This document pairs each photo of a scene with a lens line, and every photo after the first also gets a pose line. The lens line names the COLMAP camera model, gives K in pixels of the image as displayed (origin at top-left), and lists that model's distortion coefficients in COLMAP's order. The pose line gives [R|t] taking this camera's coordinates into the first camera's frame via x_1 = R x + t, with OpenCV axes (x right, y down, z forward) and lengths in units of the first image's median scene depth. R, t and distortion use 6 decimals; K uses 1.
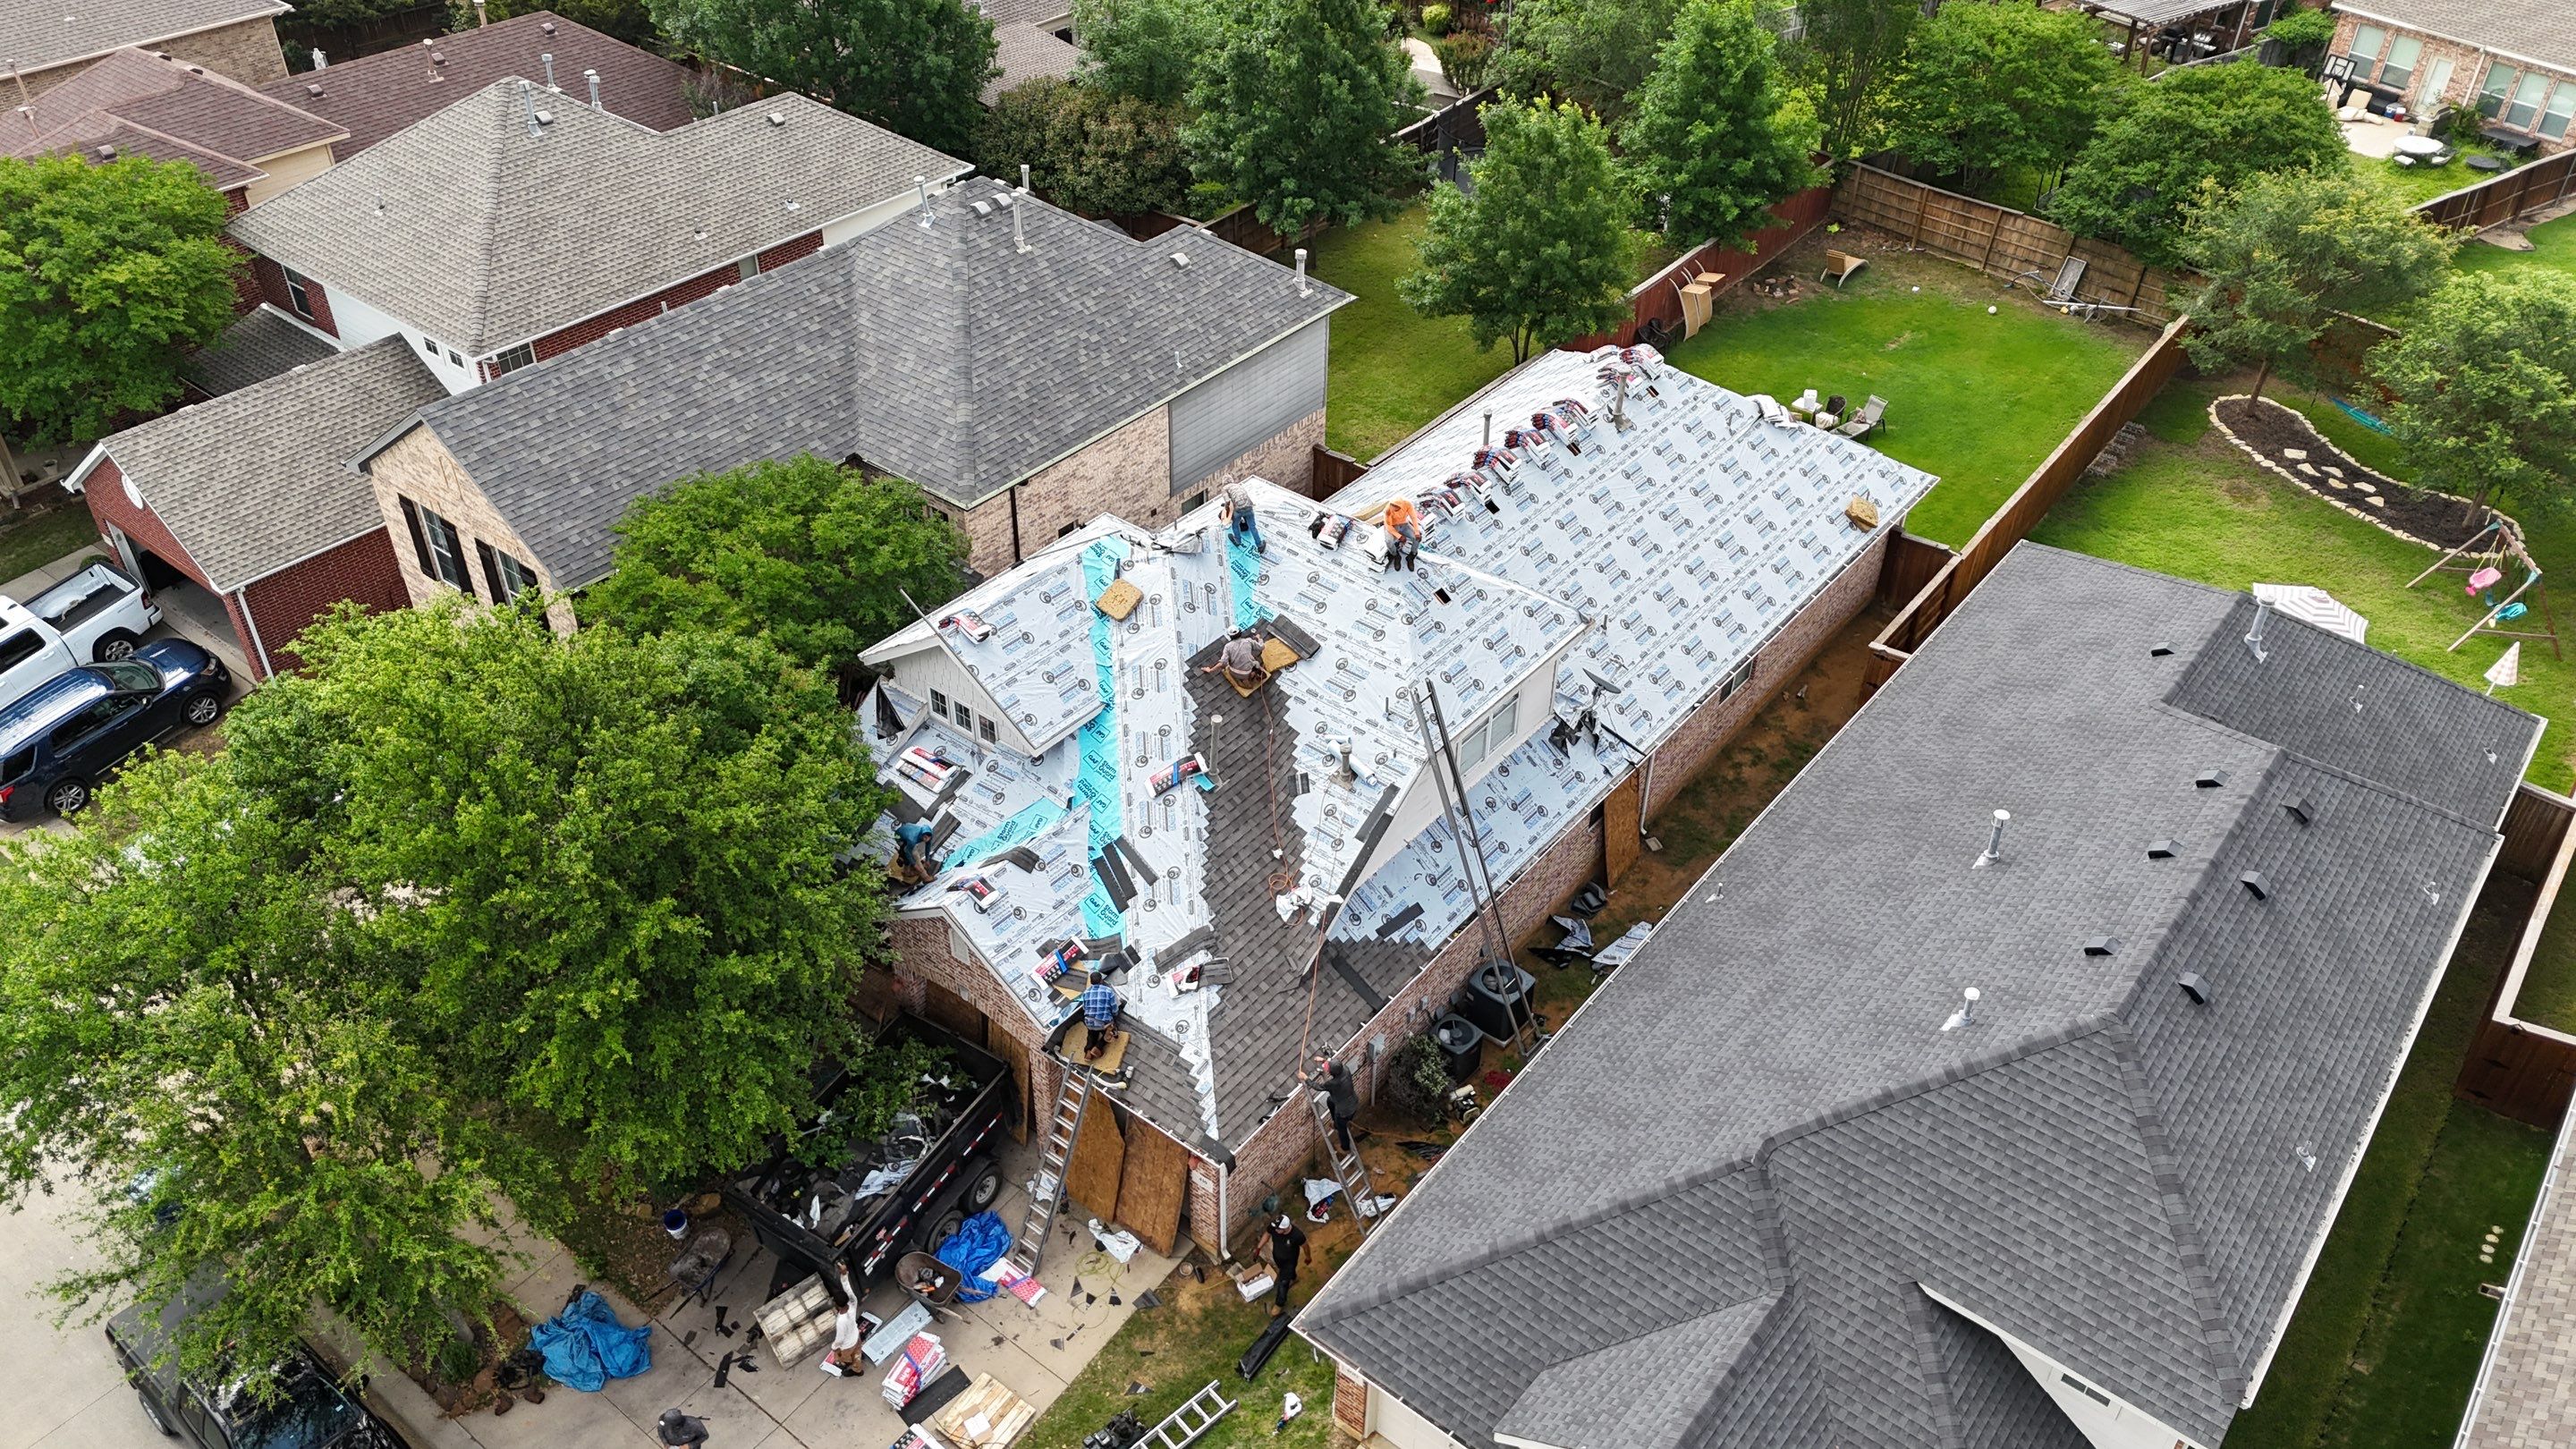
lens RADIAL K [[1962.4, 0, 1286.6], [0, 1962.4, 719.8], [0, 0, 1]] dist [0.041485, -0.014658]
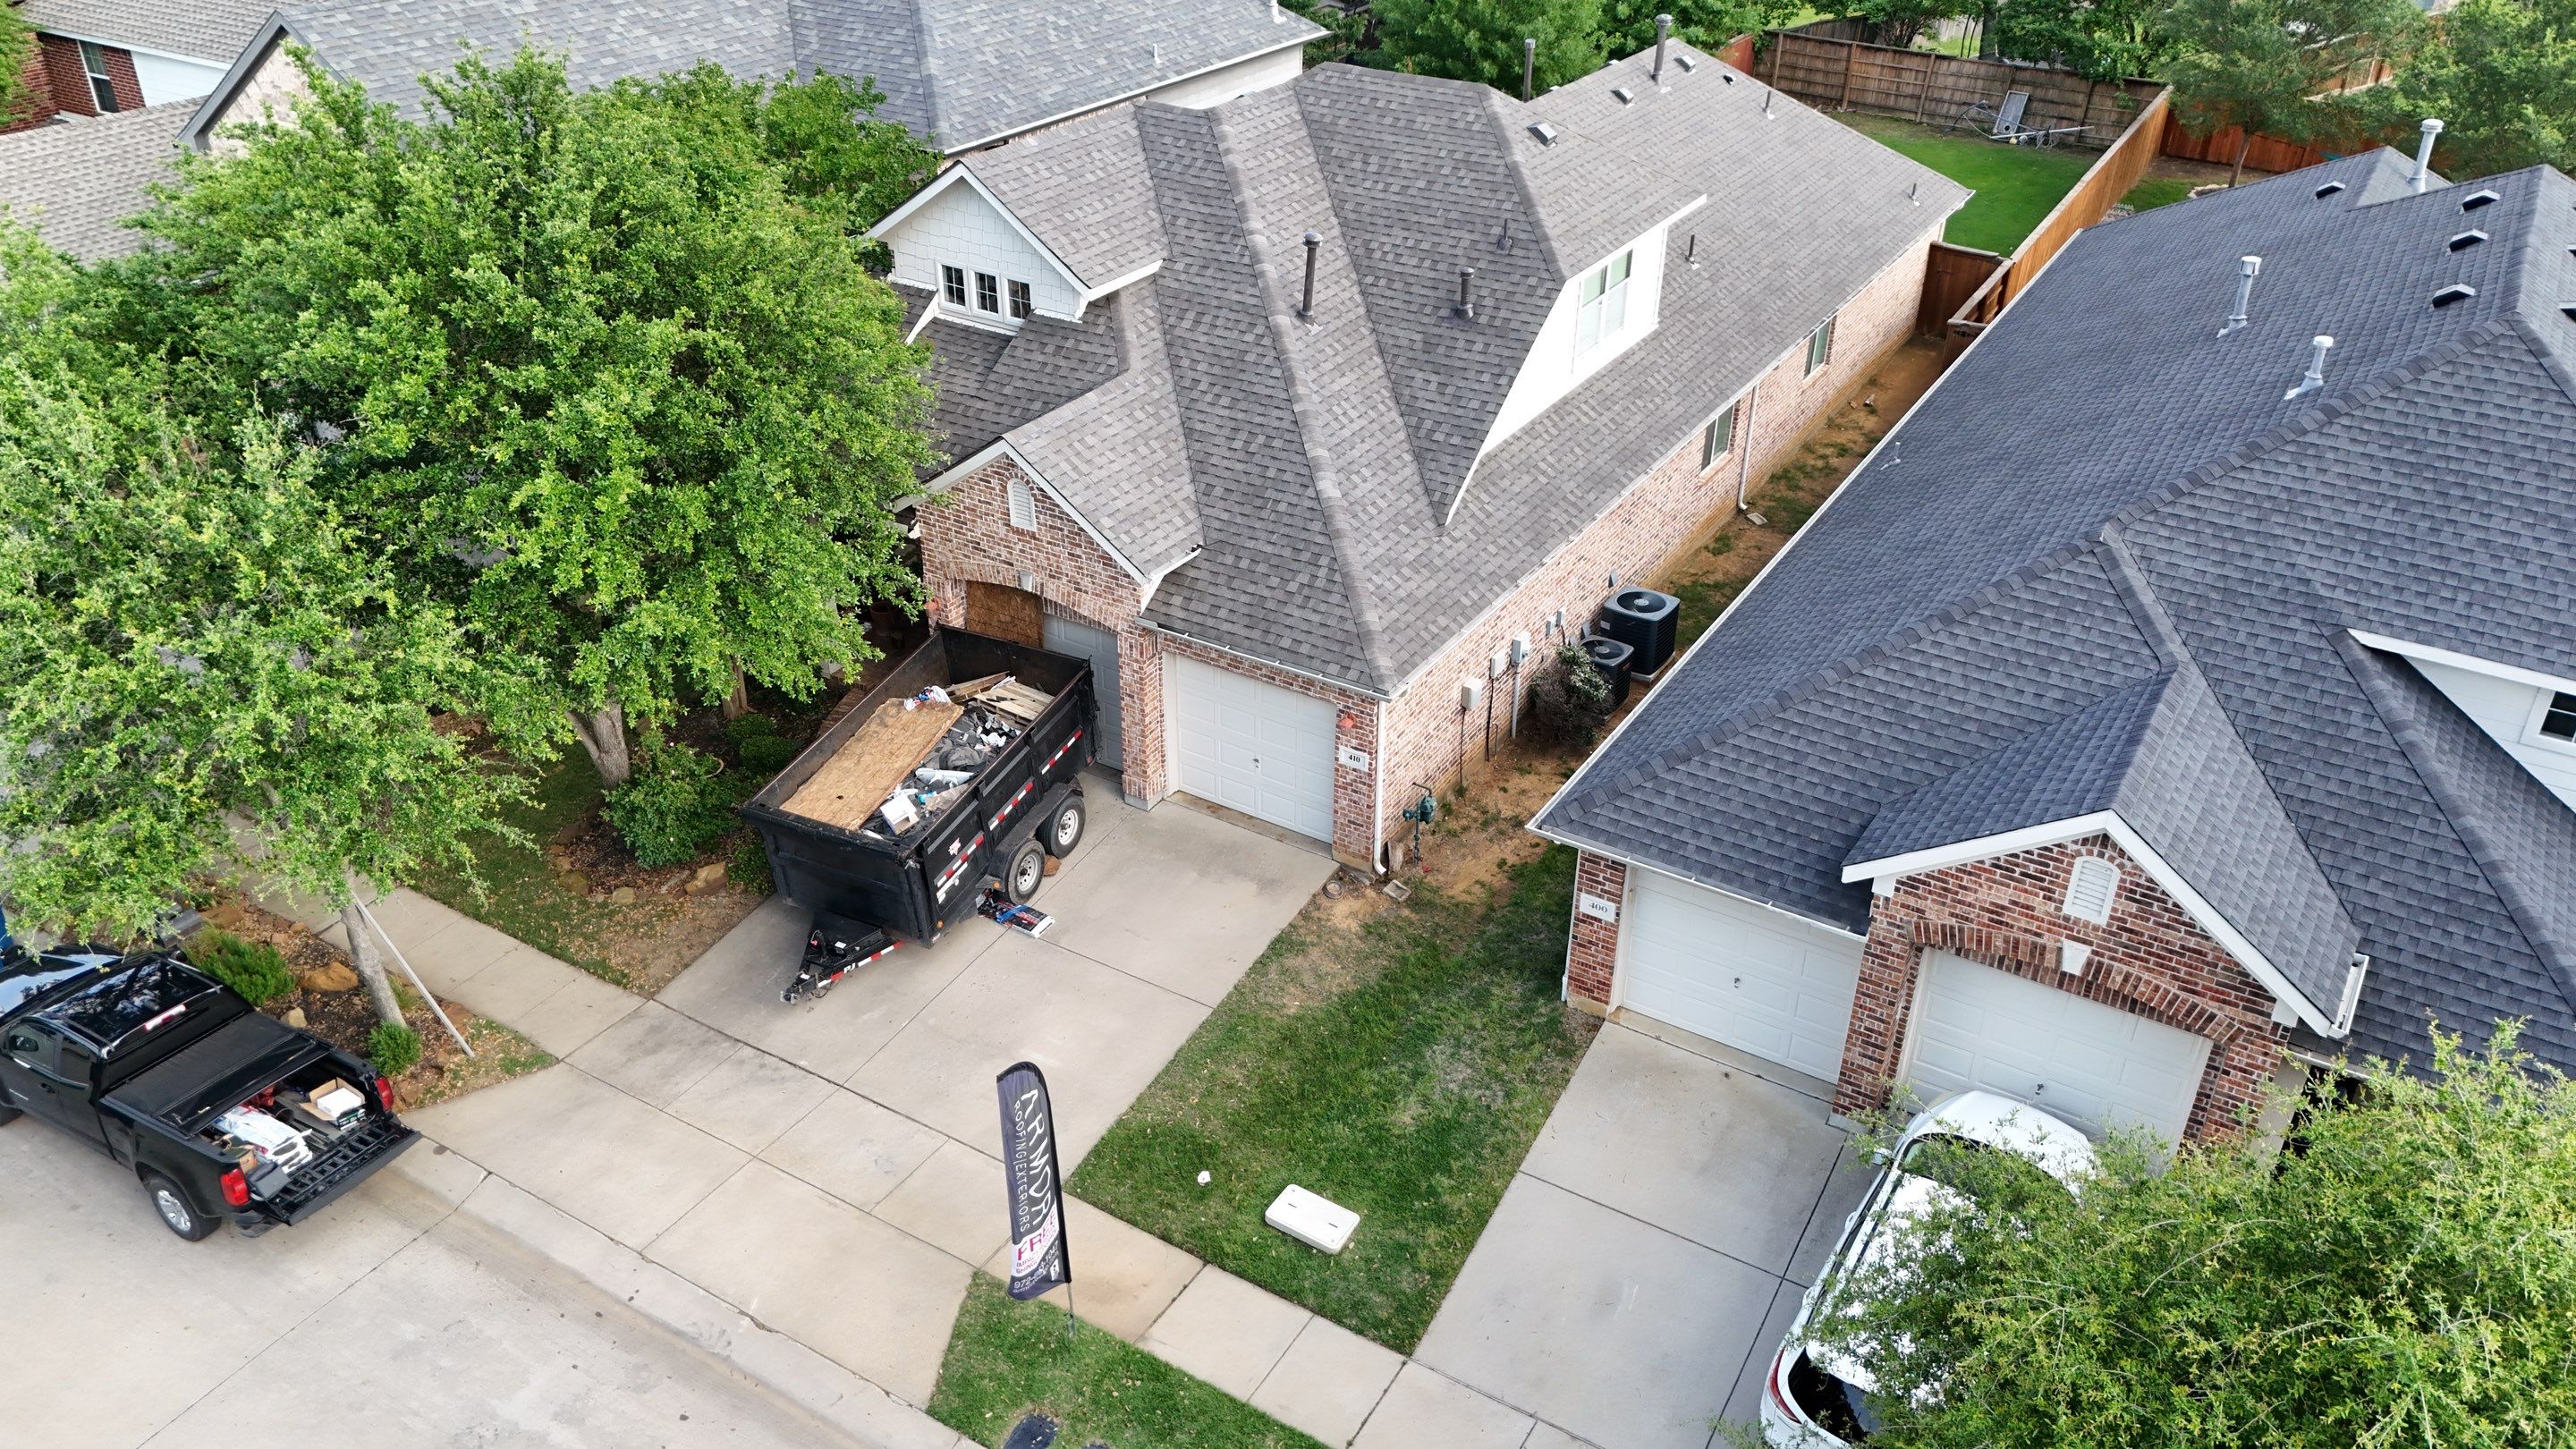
lens RADIAL K [[1962.4, 0, 1287.7], [0, 1962.4, 730.1], [0, 0, 1]] dist [0.041485, -0.014658]
pose [[0.992514, -0.066802, 0.102247, -0.137315], [0.078335, 0.990469, -0.113293, 0.284465], [-0.093704, 0.120454, 0.988287, 0.196883]]
